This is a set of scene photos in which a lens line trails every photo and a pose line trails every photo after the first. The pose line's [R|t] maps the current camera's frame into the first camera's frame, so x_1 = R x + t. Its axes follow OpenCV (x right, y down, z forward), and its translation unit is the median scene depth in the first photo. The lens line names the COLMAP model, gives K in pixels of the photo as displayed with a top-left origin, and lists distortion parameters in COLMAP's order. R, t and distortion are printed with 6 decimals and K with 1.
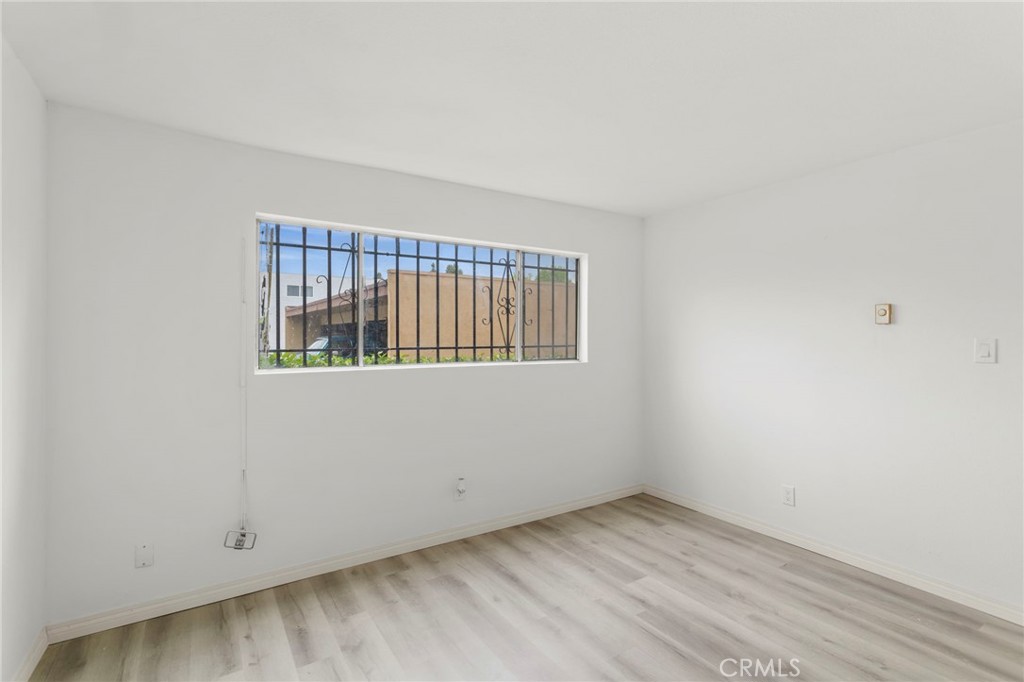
lens RADIAL K [[484.2, 0, 511.4], [0, 484.2, 341.6], [0, 0, 1]] dist [0.003079, -0.000469]
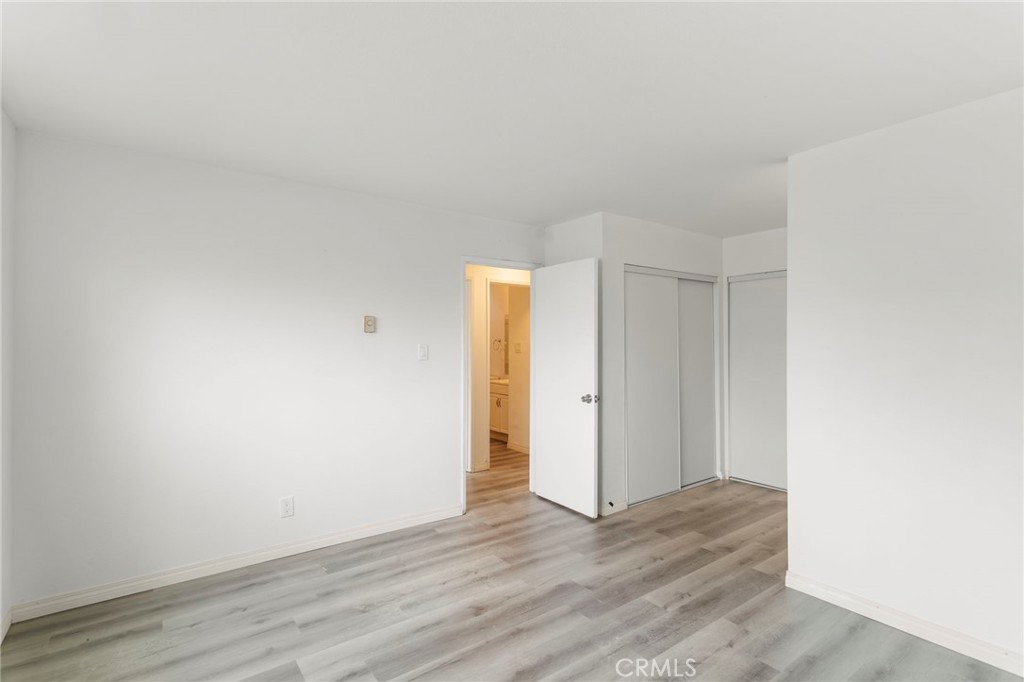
lens RADIAL K [[488.1, 0, 511.9], [0, 488.1, 342.8], [0, 0, 1]] dist [0.002262, 0.000610]
pose [[-0.059261, -0.001283, 0.998242, -0.465789], [0.010462, 0.999943, 0.001906, -0.007965], [-0.998188, 0.010556, -0.059245, 0.660914]]
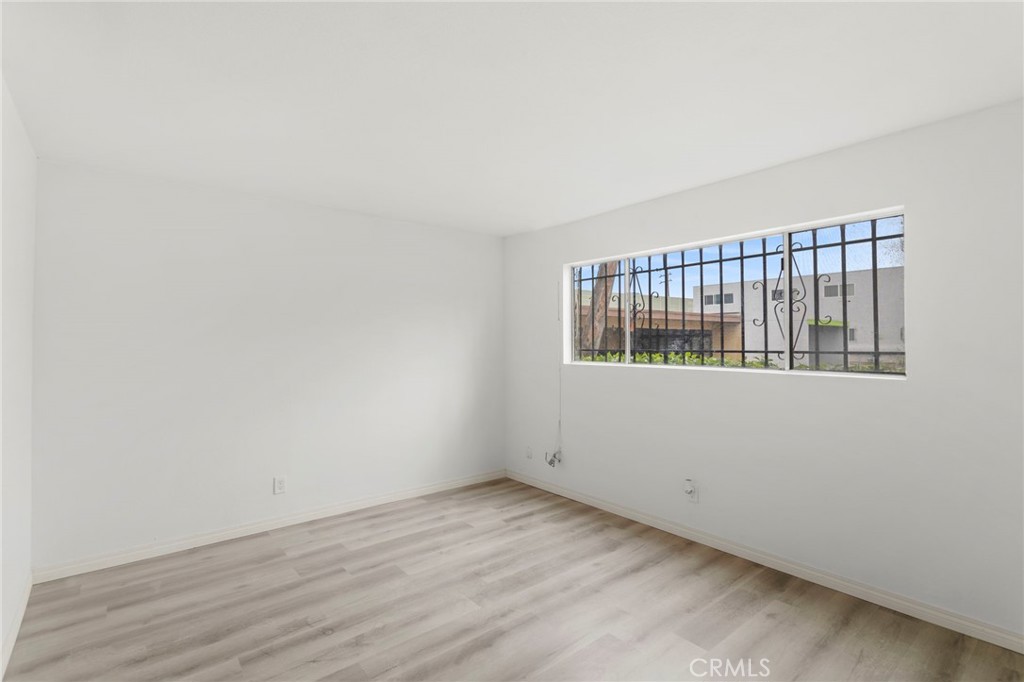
lens RADIAL K [[488.7, 0, 514.0], [0, 488.7, 338.4], [0, 0, 1]] dist [0.001400, 0.001613]
pose [[0.108373, -0.006096, -0.994092, 0.959946], [-0.004707, 0.999967, -0.006645, -0.004721], [0.994099, 0.005399, 0.108341, 0.572292]]
